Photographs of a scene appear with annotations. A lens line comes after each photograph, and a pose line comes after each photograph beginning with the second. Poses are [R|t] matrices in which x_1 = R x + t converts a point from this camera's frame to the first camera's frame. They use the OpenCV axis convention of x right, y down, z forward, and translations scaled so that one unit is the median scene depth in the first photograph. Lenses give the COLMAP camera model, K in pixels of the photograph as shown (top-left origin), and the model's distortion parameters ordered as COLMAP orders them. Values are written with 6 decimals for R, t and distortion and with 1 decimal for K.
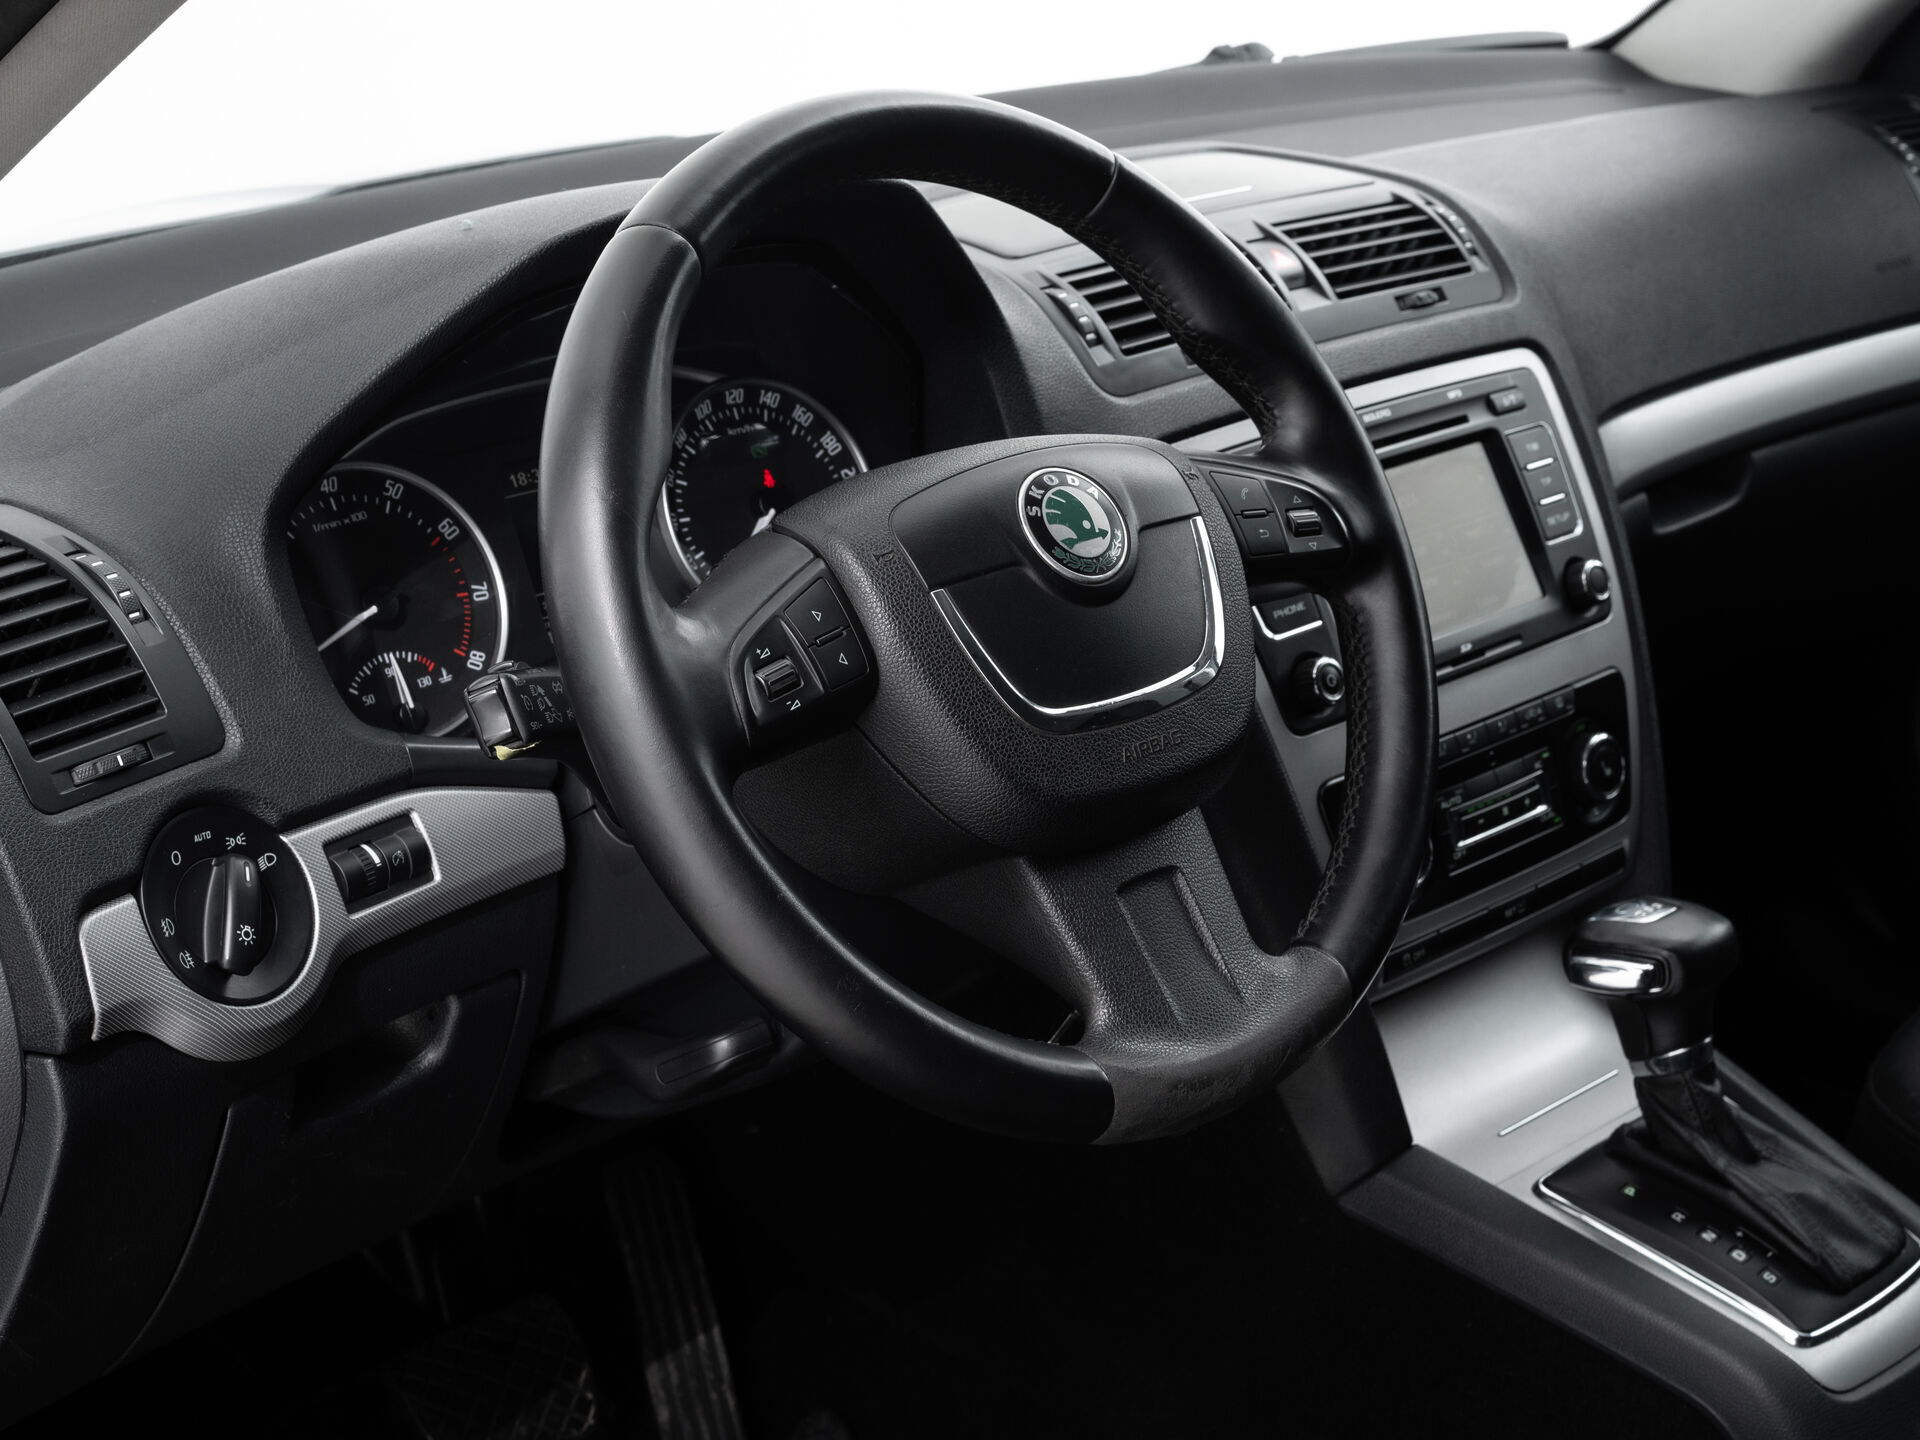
lens RADIAL K [[3247.0, 0, 1087.8], [0, 3247.0, 719.9], [0, 0, 1]] dist [-0.002346, 0.068313]
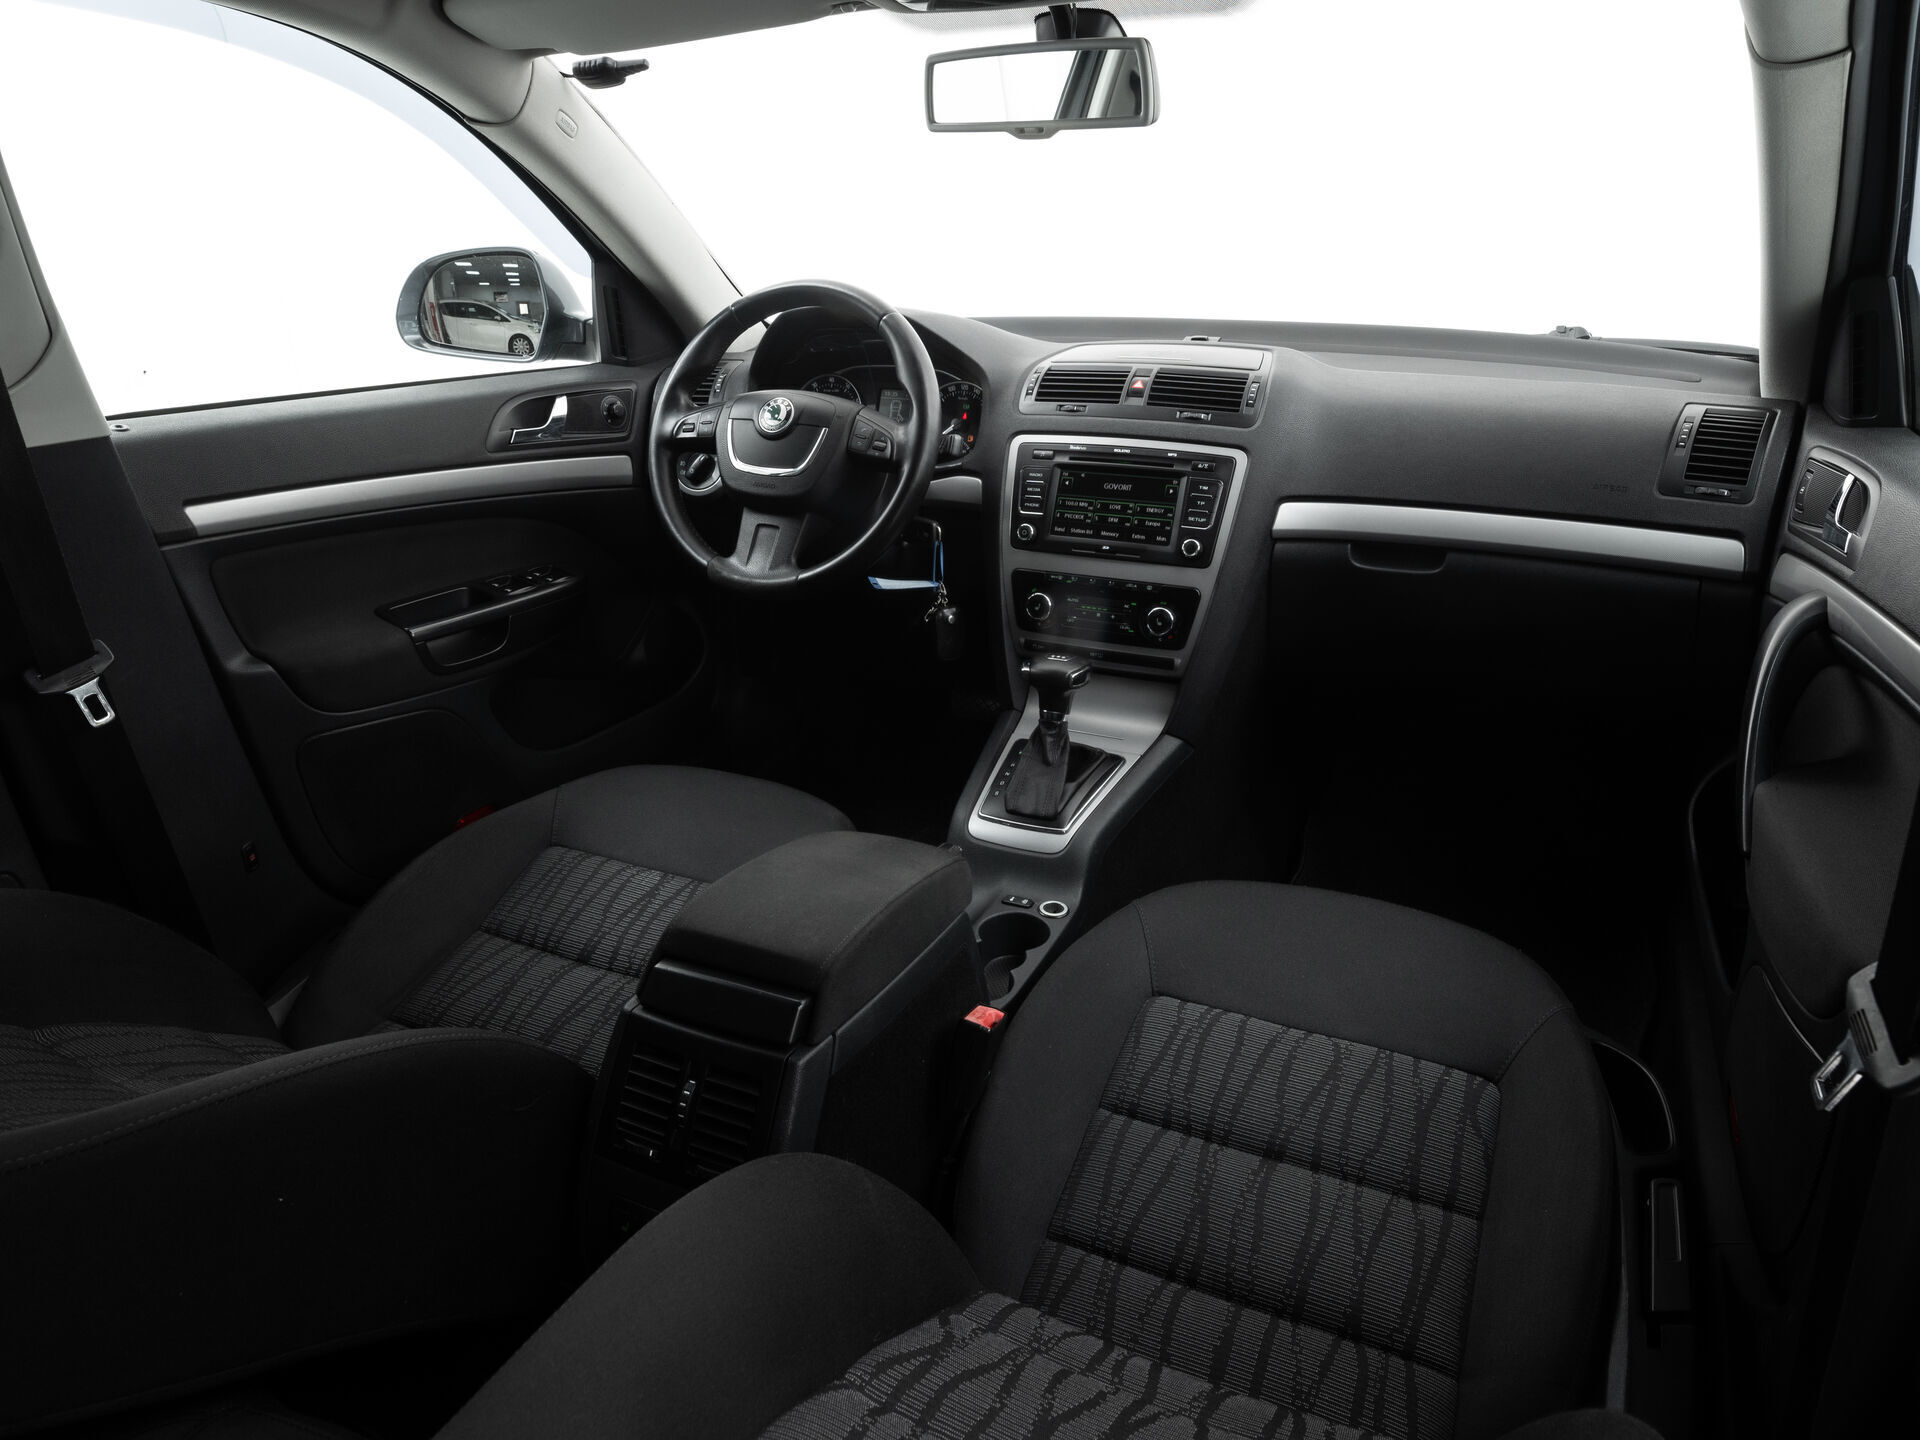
lens RADIAL K [[1288.7, 0, 951.9], [0, 1288.7, 714.0], [0, 0, 1]] dist [-0.034706, 0.000178]
pose [[0.326319, 0.399121, -0.856865, 1.042111], [-0.275777, 0.907248, 0.317565, -0.200211], [0.904137, 0.132676, 0.406121, 0.532056]]
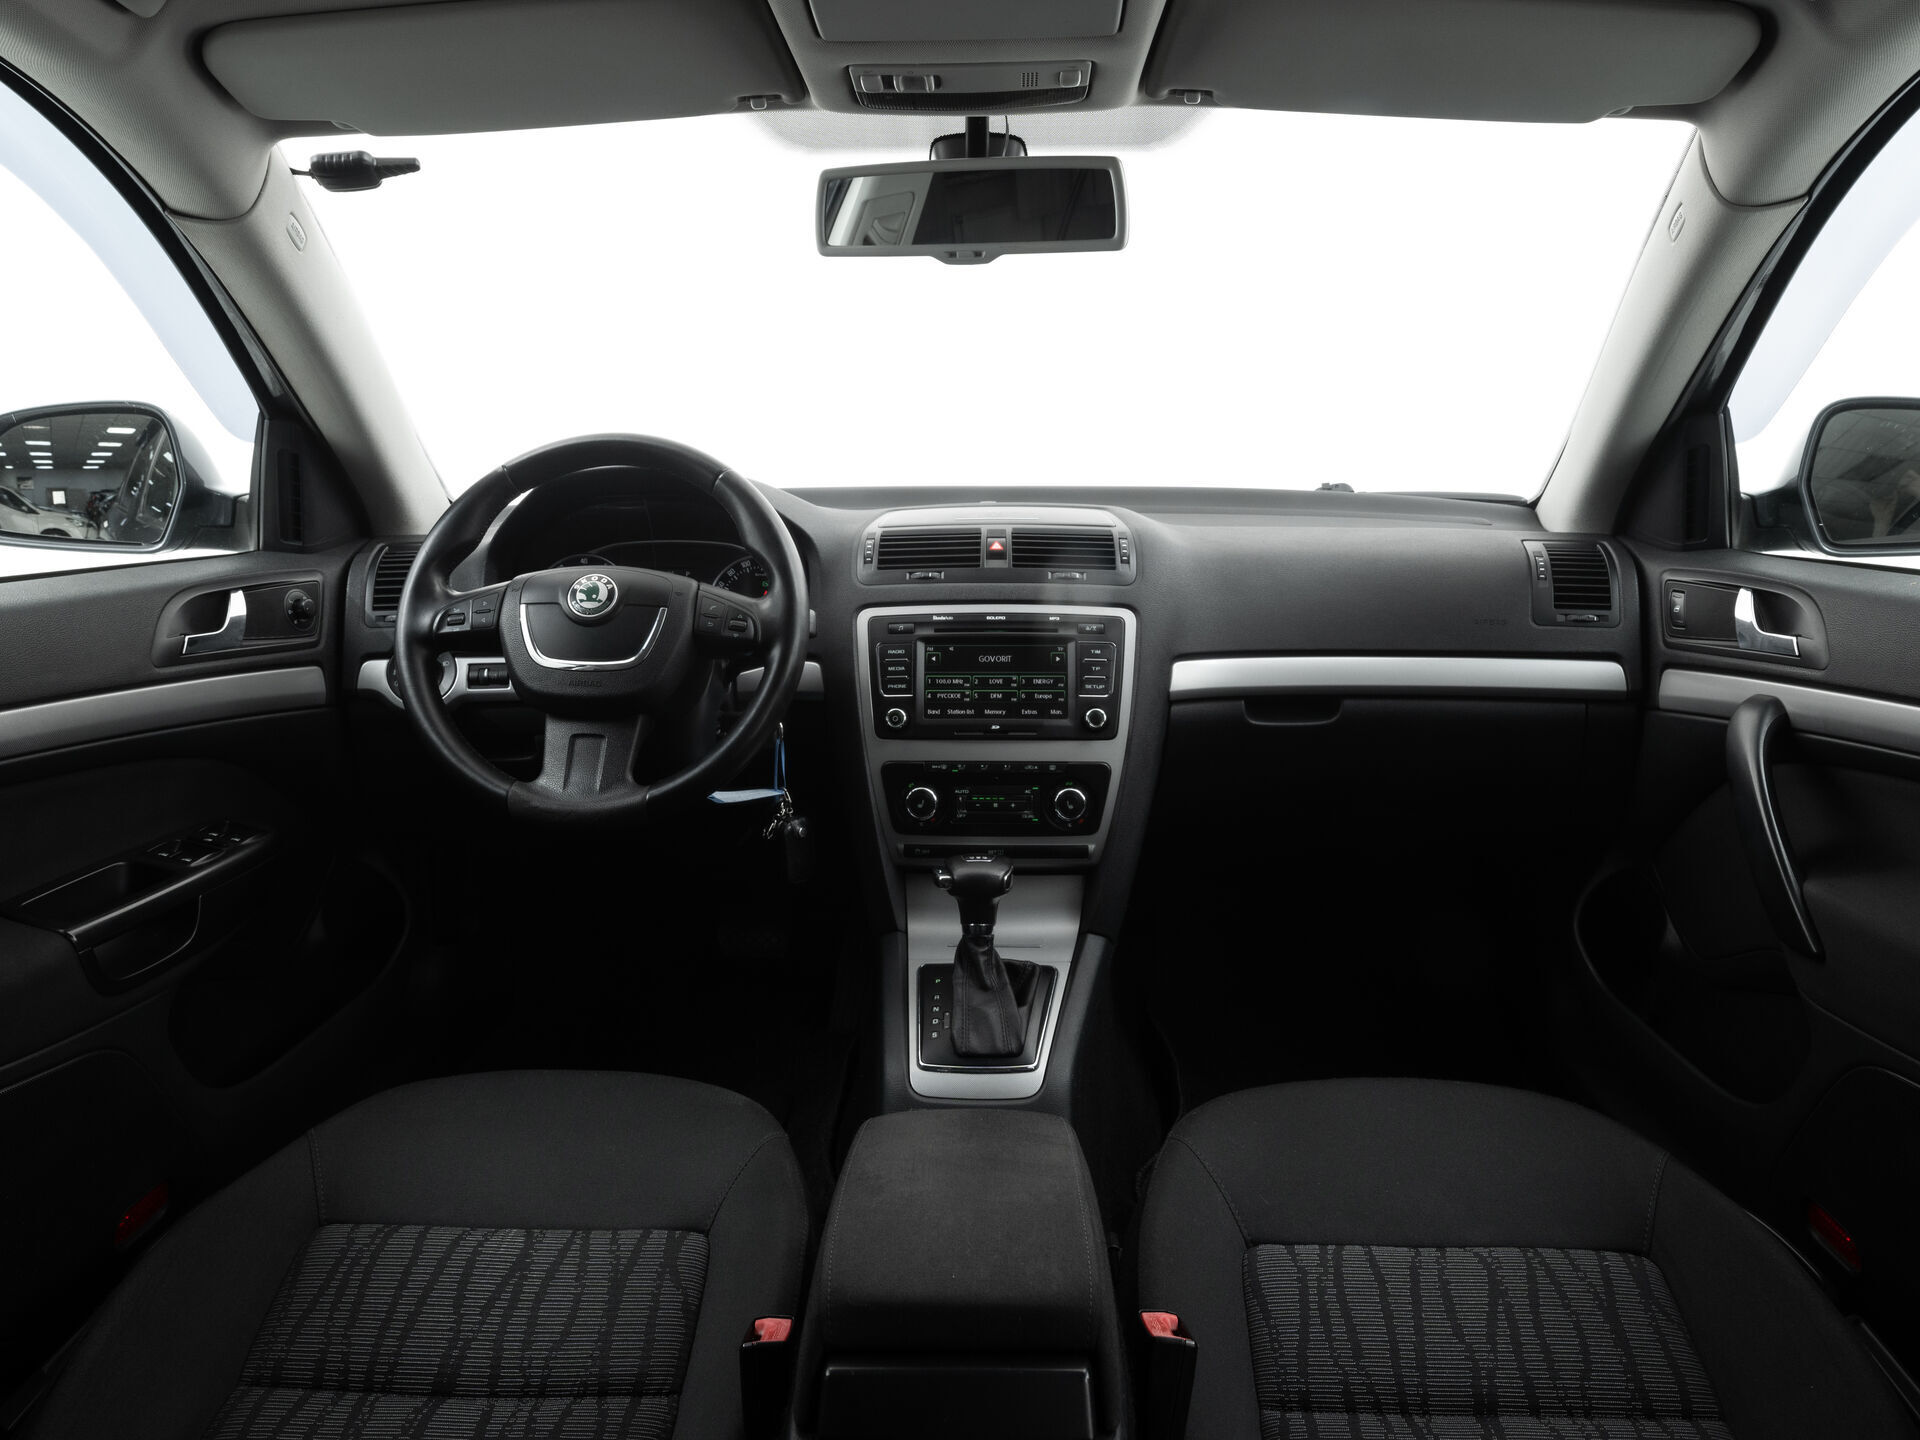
lens RADIAL K [[1356.2, 0, 964.7], [0, 1356.2, 674.1], [0, 0, 1]] dist [-0.029491, 0.000039]
pose [[0.675375, 0.192416, -0.711930, 0.789019], [-0.244369, 0.969214, 0.030132, -0.083921], [0.695810, 0.153623, 0.701604, 0.358194]]
